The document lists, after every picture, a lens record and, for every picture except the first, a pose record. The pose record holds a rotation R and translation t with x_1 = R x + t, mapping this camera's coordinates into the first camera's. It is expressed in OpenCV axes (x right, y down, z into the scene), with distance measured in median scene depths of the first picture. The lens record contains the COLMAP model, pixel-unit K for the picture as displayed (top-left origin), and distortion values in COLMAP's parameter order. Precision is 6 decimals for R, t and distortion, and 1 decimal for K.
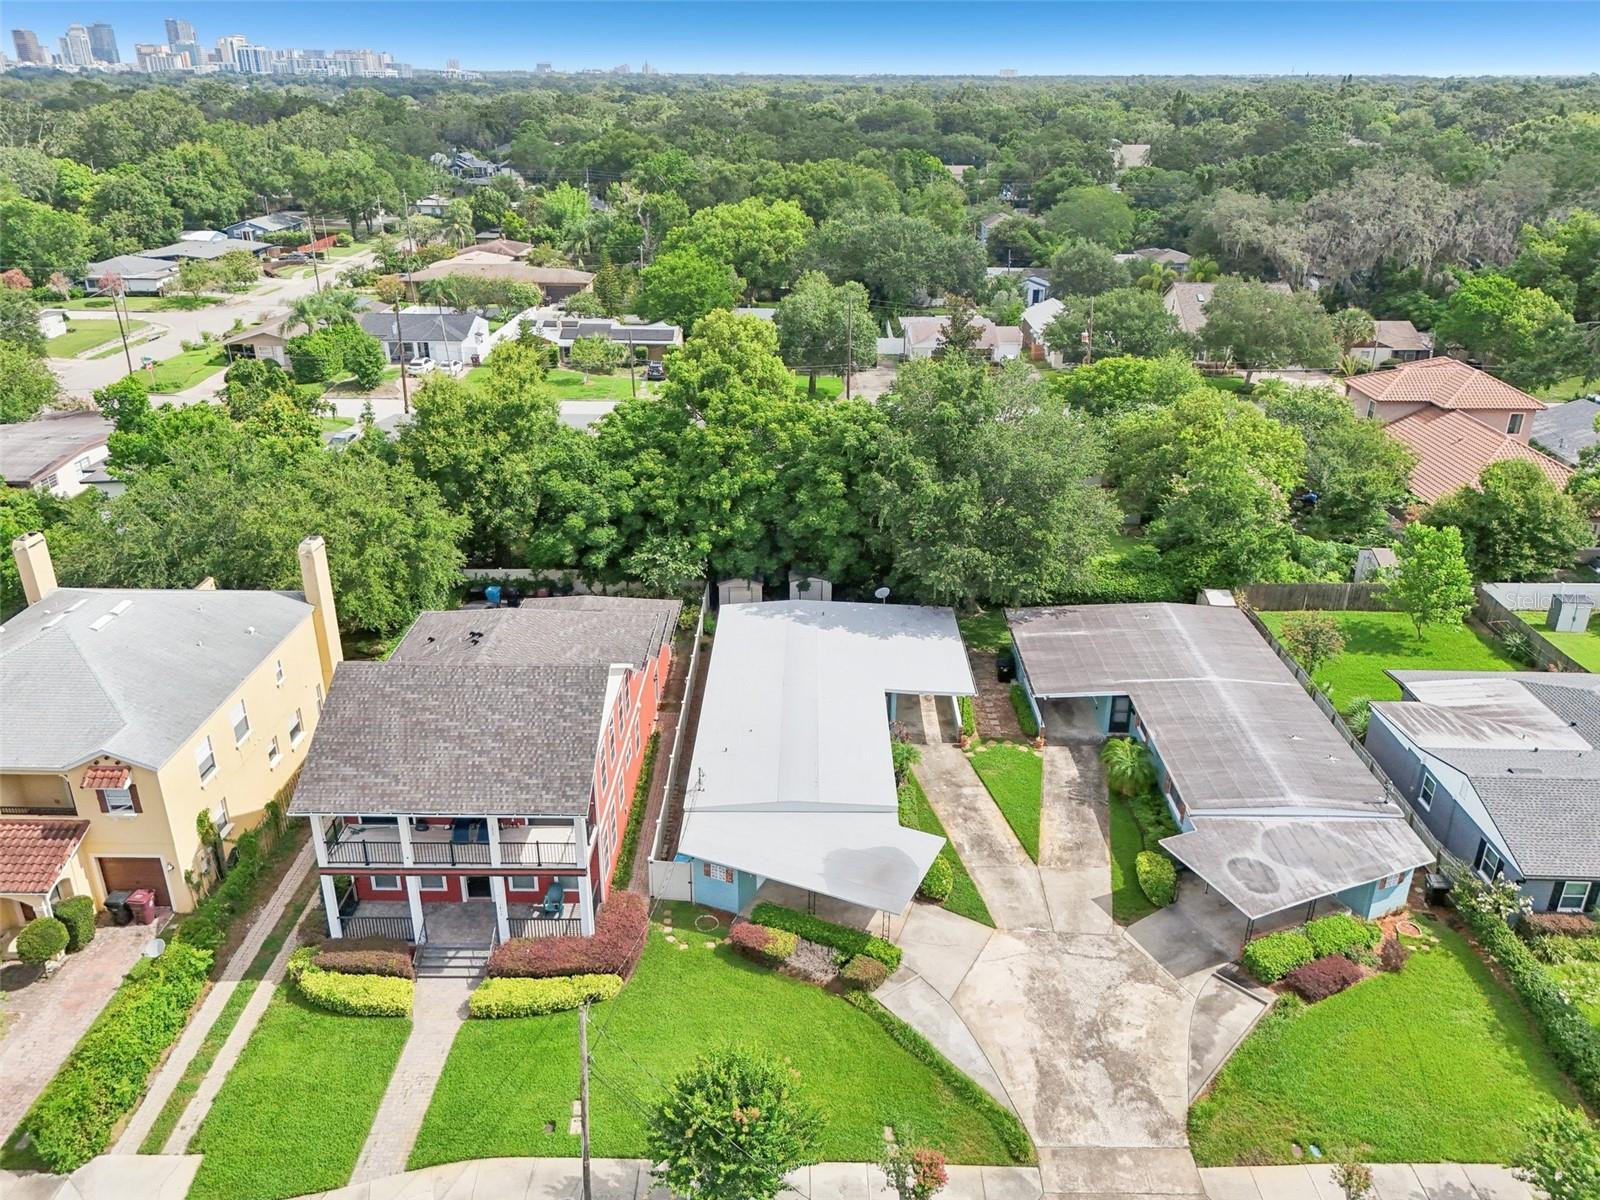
lens RADIAL K [[1182.1, 0, 800.0], [0, 1182.1, 600.0], [0, 0, 1]] dist [0.030757, -0.004225]
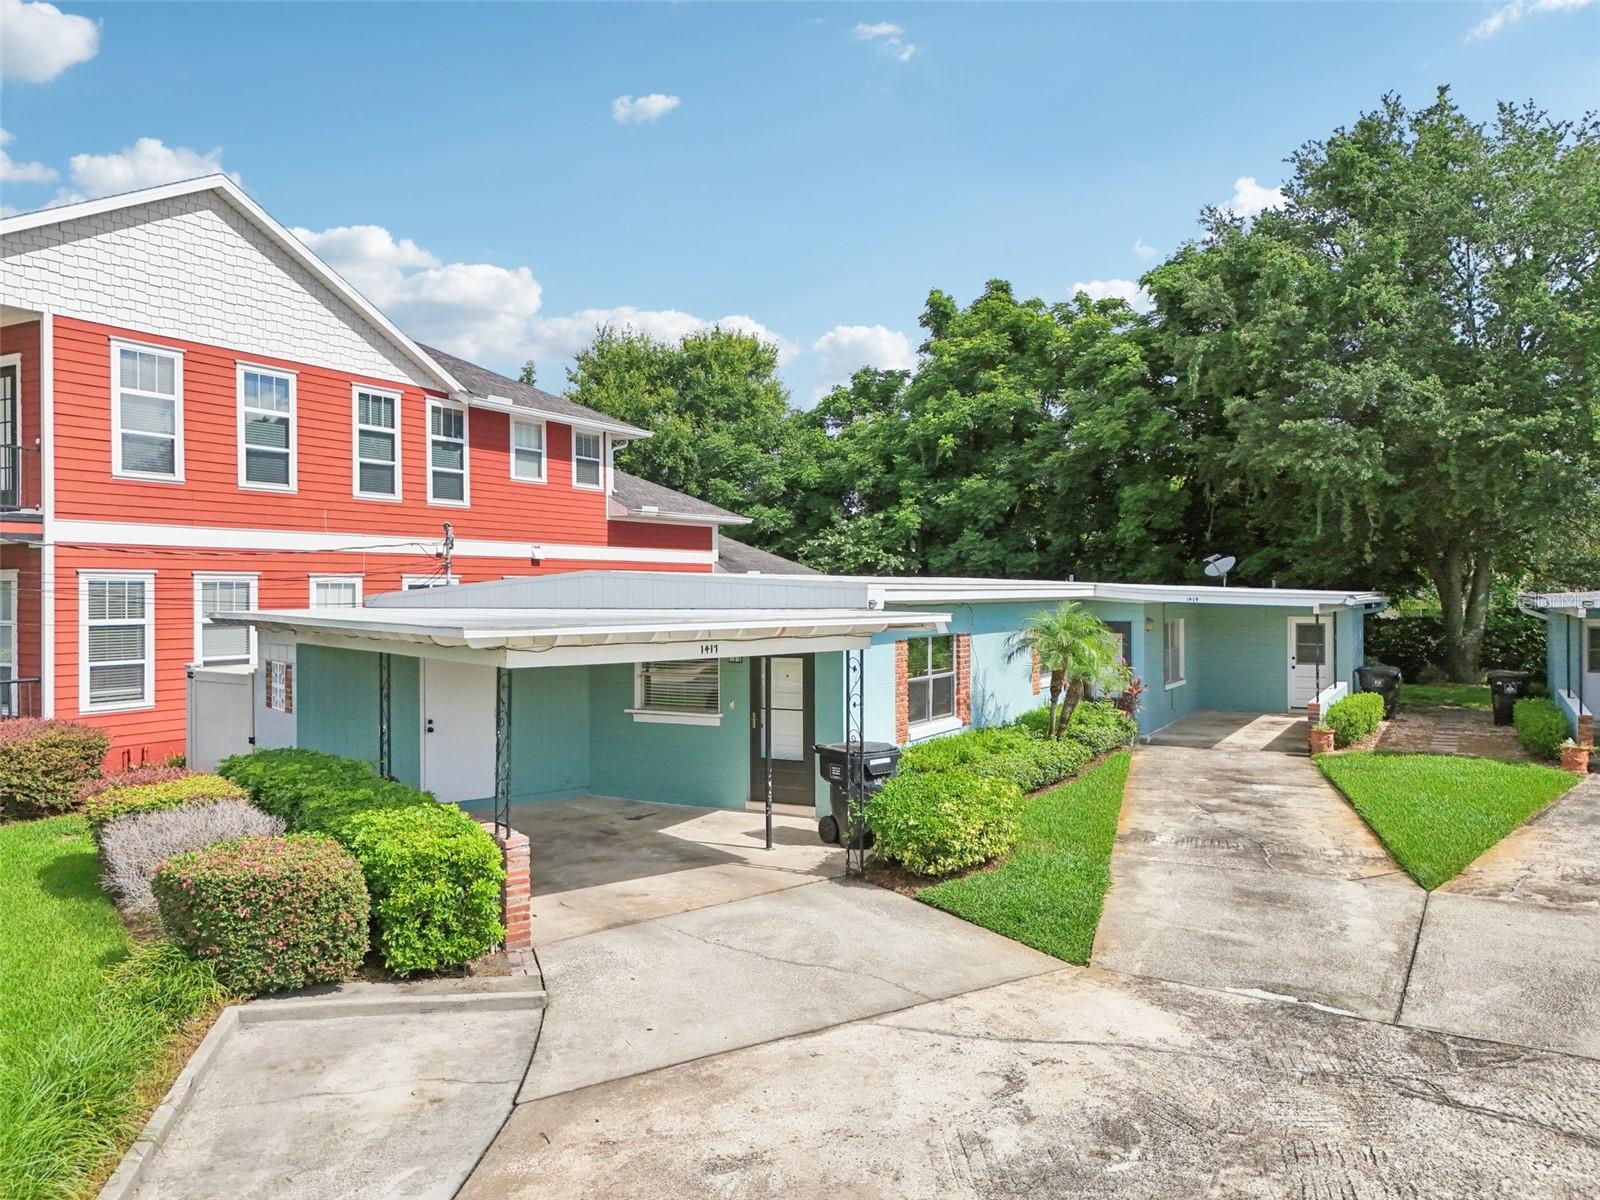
lens RADIAL K [[1191.9, 0, 794.5], [0, 1191.9, 604.7], [0, 0, 1]] dist [0.070400, -0.067396]
pose [[0.875612, -0.001826, -0.483011, 0.159697], [-0.188570, 0.919345, -0.345320, 0.215898], [0.444685, 0.393448, 0.804646, 0.565220]]
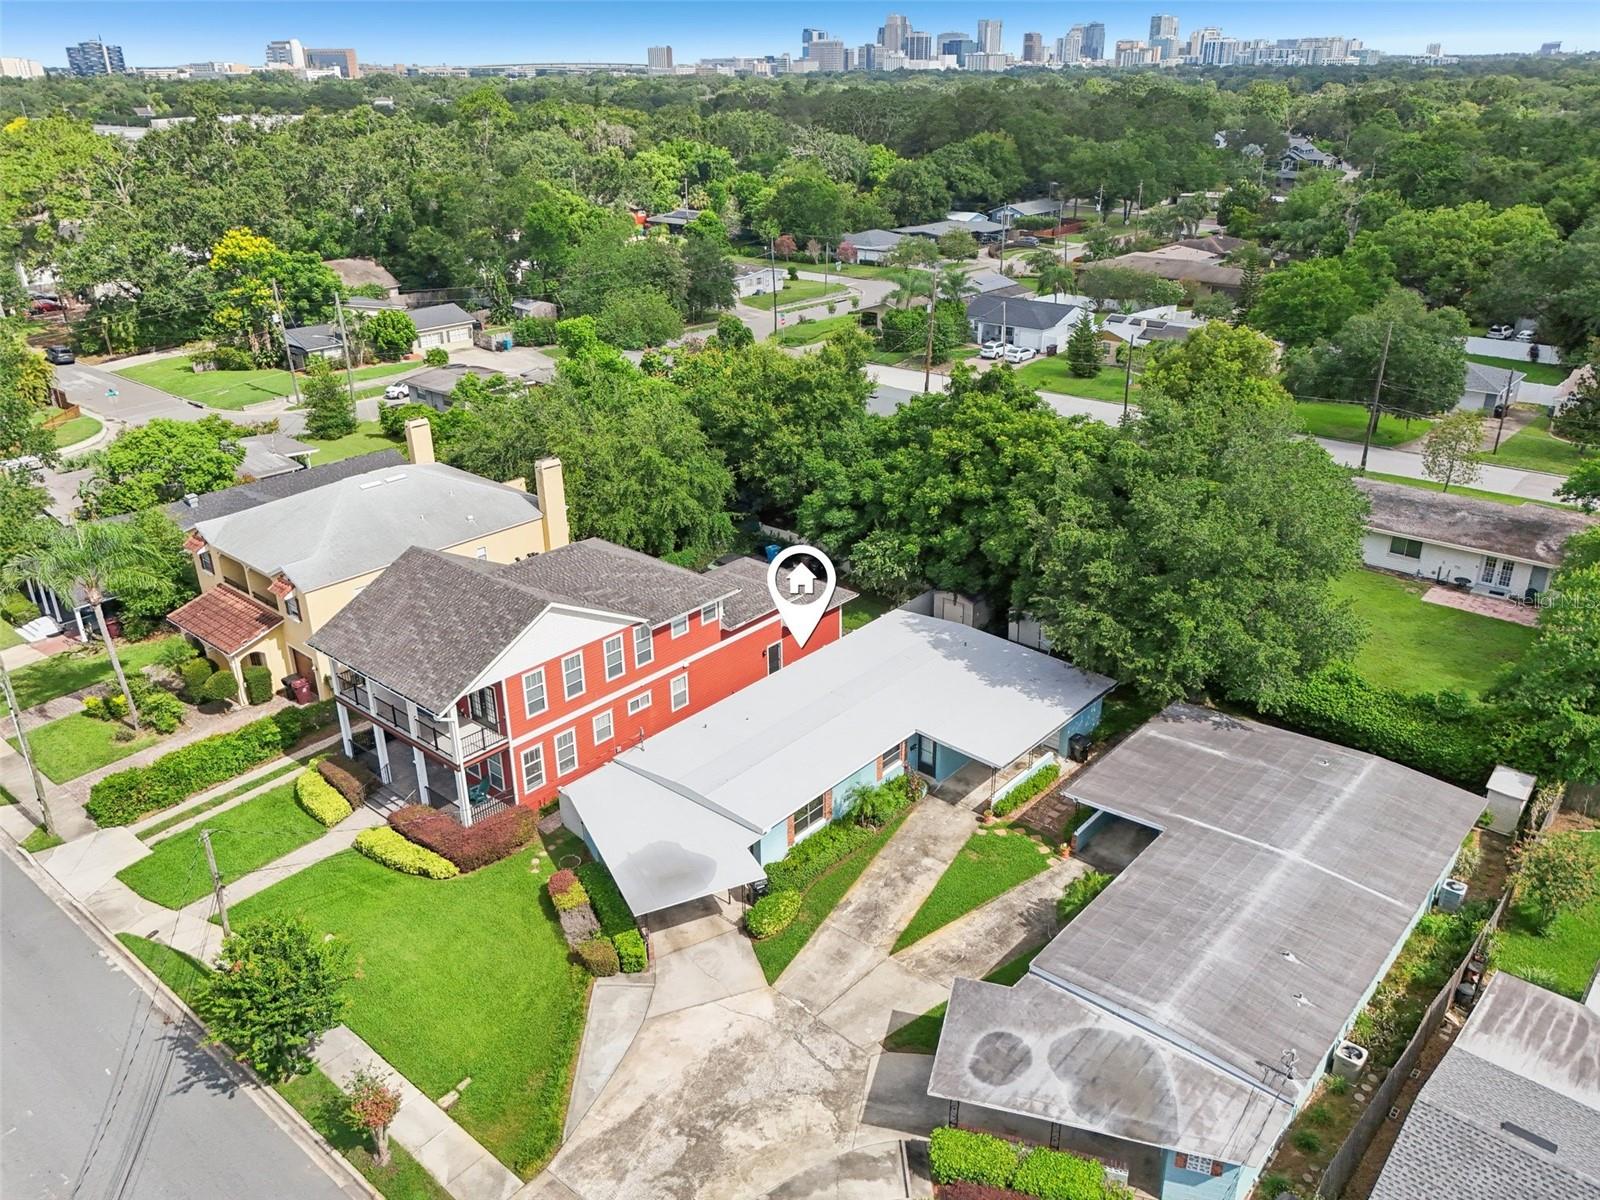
lens RADIAL K [[1200.1, 0, 800.0], [0, 1200.1, 600.0], [0, 0, 1]] dist [0.066296, -0.092737]
pose [[0.762212, 0.247797, -0.598021, 0.481465], [-0.247157, 0.965245, 0.084944, -0.070509], [0.598286, 0.083060, 0.796966, 0.172946]]
